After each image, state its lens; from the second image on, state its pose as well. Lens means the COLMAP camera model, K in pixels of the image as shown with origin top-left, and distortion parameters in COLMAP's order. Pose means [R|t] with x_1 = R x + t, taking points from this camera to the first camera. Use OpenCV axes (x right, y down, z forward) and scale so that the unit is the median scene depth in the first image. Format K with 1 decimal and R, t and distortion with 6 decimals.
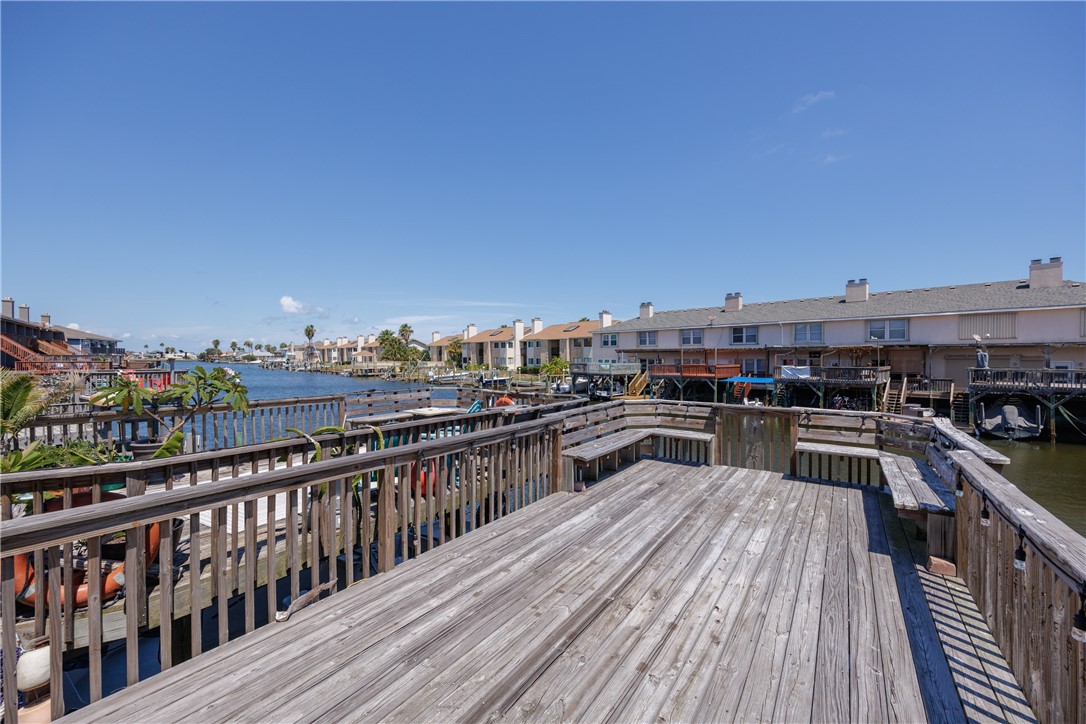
lens RADIAL K [[432.7, 0, 544.9], [0, 432.7, 364.2], [0, 0, 1]] dist [-0.000532, 0.000103]
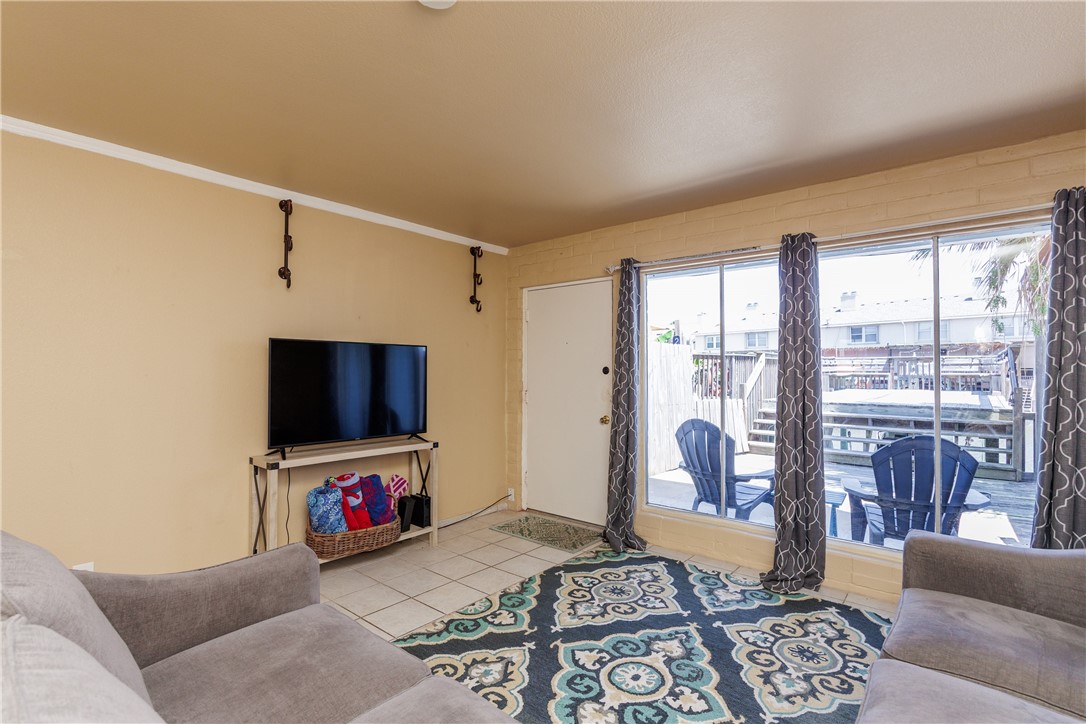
lens RADIAL K [[514.8, 0, 536.5], [0, 514.8, 364.0], [0, 0, 1]] dist [-0.008557, 0.002547]
pose [[0.994714, -0.004061, -0.102602, -0.223865], [0.001662, 0.999723, -0.023456, 0.037045], [0.102669, 0.023162, 0.994446, -0.336337]]
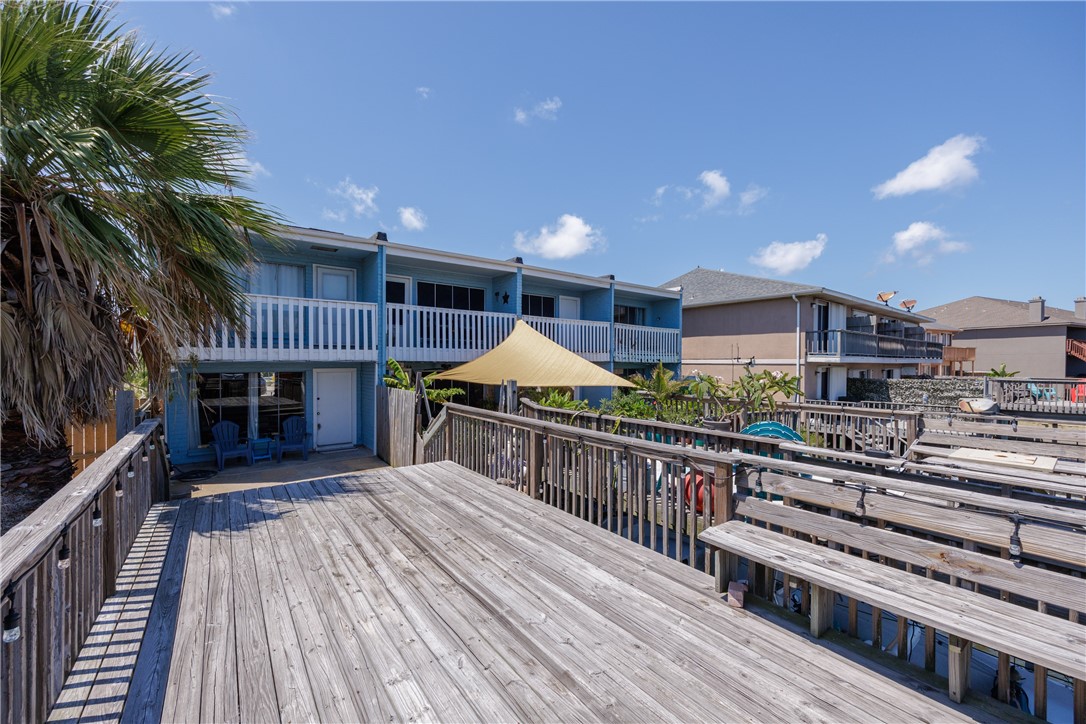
lens RADIAL K [[432.7, 0, 541.1], [0, 432.7, 362.9], [0, 0, 1]] dist [-0.000532, 0.000103]
pose [[-0.320724, -0.001666, -0.947171, 0.119649], [-0.019739, 0.999793, 0.004926, -0.001448], [0.946967, 0.020276, -0.320691, 0.165880]]
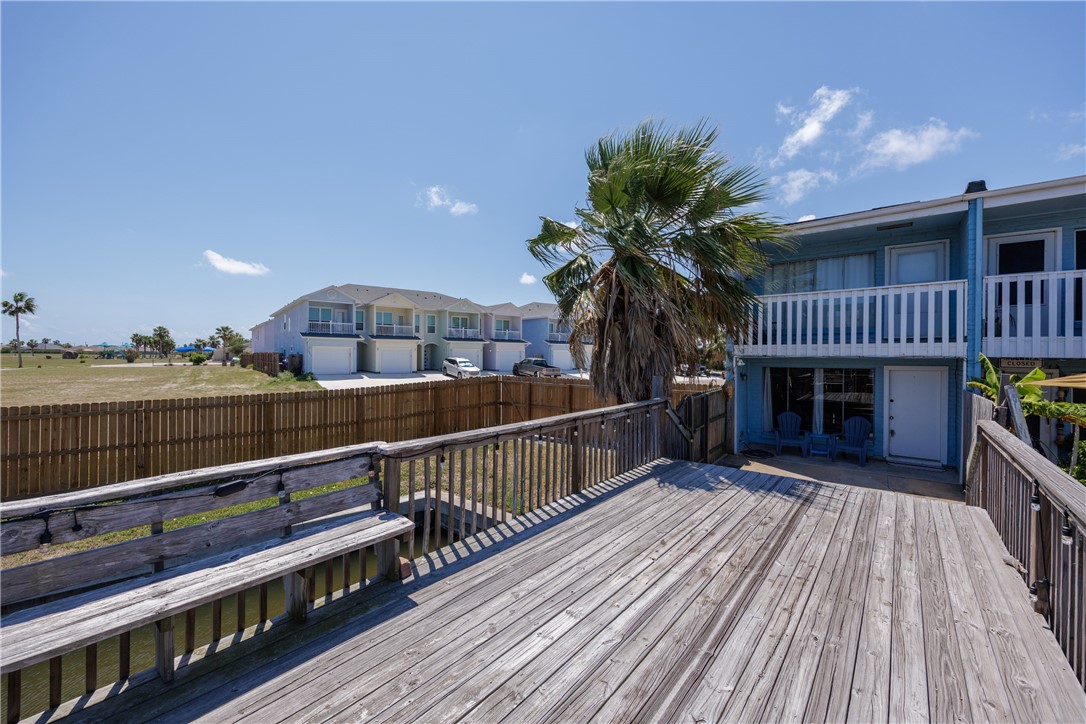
lens RADIAL K [[432.7, 0, 544.2], [0, 432.7, 352.9], [0, 0, 1]] dist [-0.000532, 0.000103]
pose [[-0.996464, -0.009616, 0.083464, 0.057212], [-0.008616, 0.999887, 0.012330, -0.002330], [-0.083573, 0.011567, -0.996435, 0.209592]]
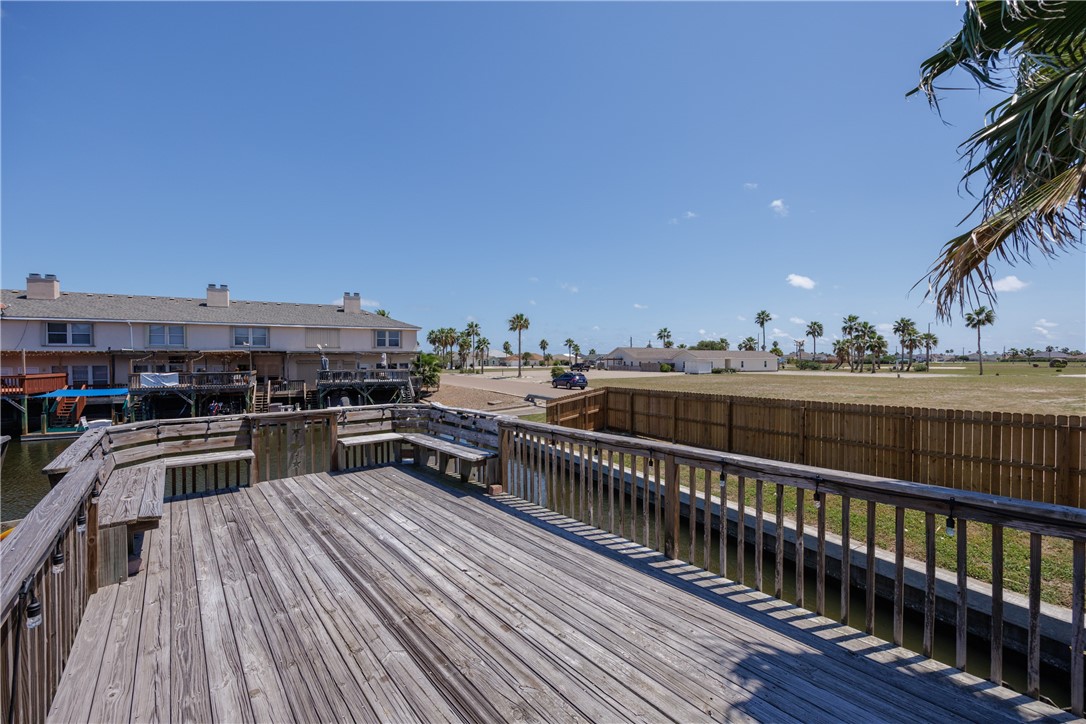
lens RADIAL K [[432.7, 0, 533.6], [0, 432.7, 366.4], [0, 0, 1]] dist [-0.000532, 0.000103]
pose [[0.261857, -0.014225, 0.965002, -0.065387], [0.021463, 0.999730, 0.008912, -0.000364], [-0.964868, 0.018378, 0.262092, 0.046836]]
